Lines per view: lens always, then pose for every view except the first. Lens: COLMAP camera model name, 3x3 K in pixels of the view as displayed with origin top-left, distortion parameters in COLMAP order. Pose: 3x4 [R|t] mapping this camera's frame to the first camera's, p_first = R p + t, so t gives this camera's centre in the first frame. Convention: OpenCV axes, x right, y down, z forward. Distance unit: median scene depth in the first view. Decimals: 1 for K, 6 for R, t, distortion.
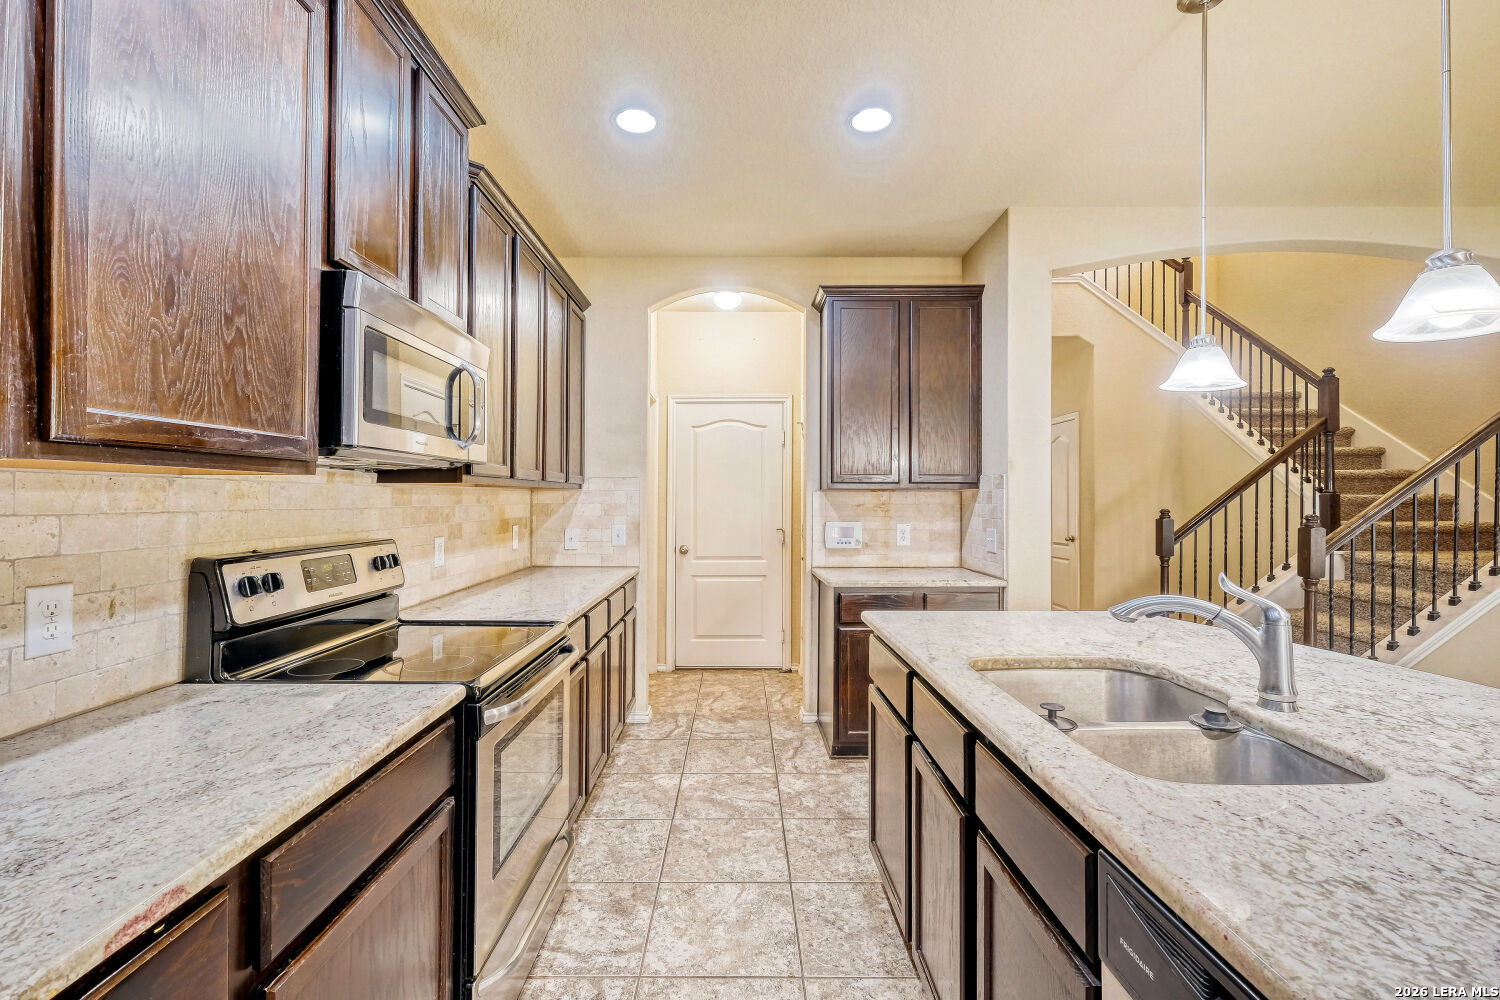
lens RADIAL K [[648.1, 0, 744.4], [0, 648.1, 492.7], [0, 0, 1]] dist [0.001427, 0.000199]
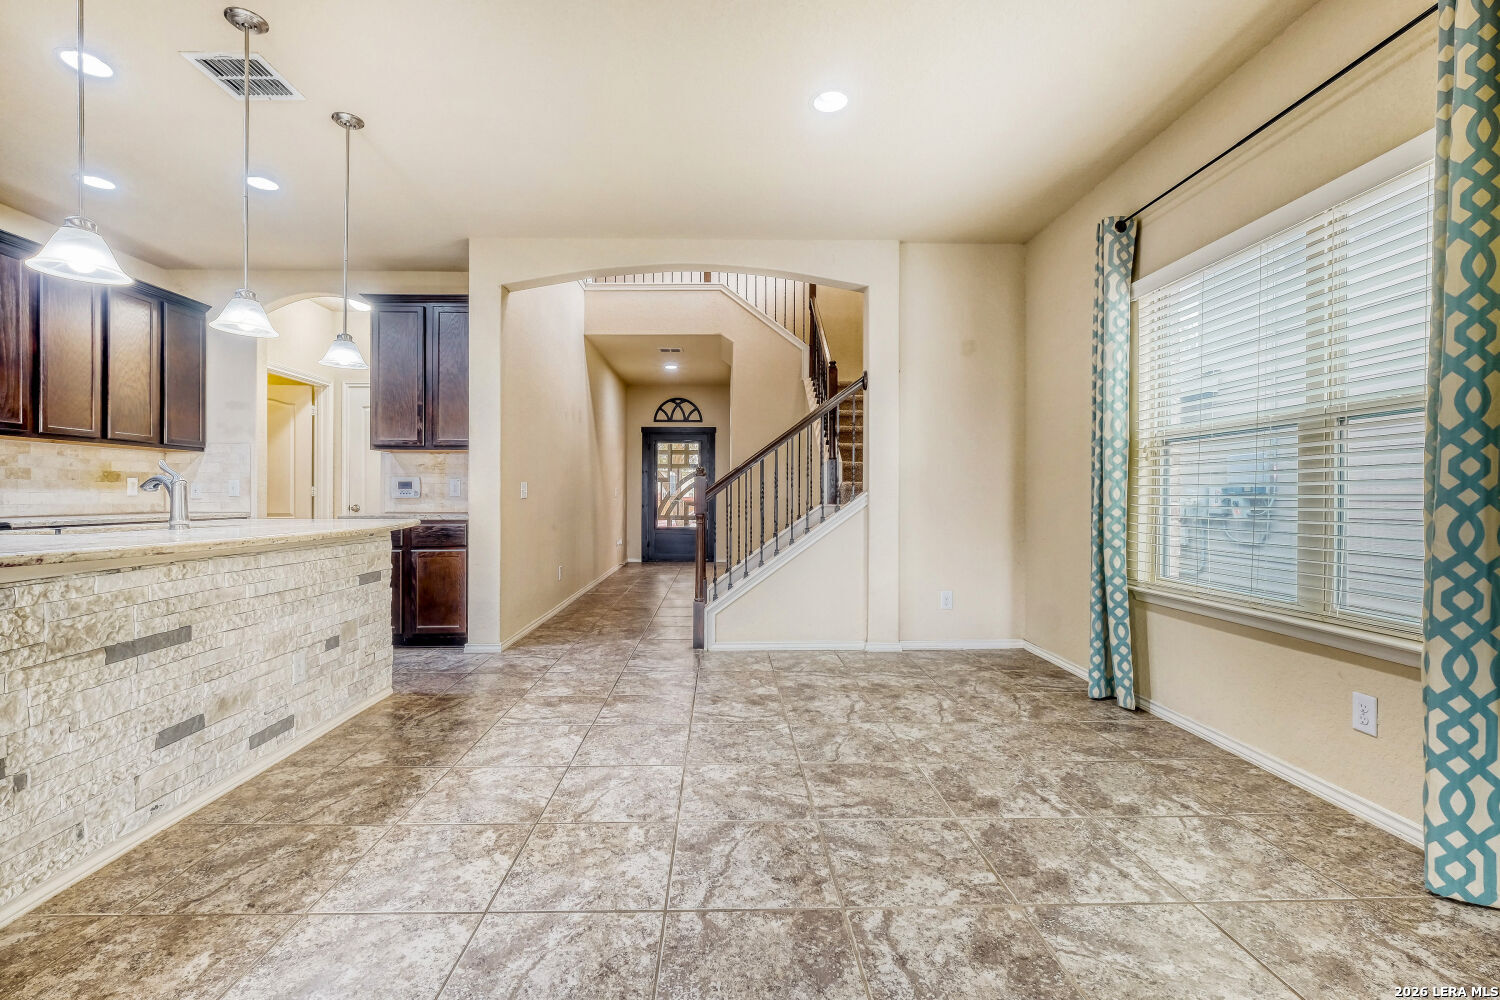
lens RADIAL K [[646.5, 0, 728.4], [0, 646.5, 495.2], [0, 0, 1]] dist [-0.002766, 0.000515]
pose [[0.999922, 0.001358, 0.012431, 0.765459], [-0.001476, 0.999954, 0.009483, 0.066685], [-0.012417, -0.009500, 0.999878, -0.285053]]
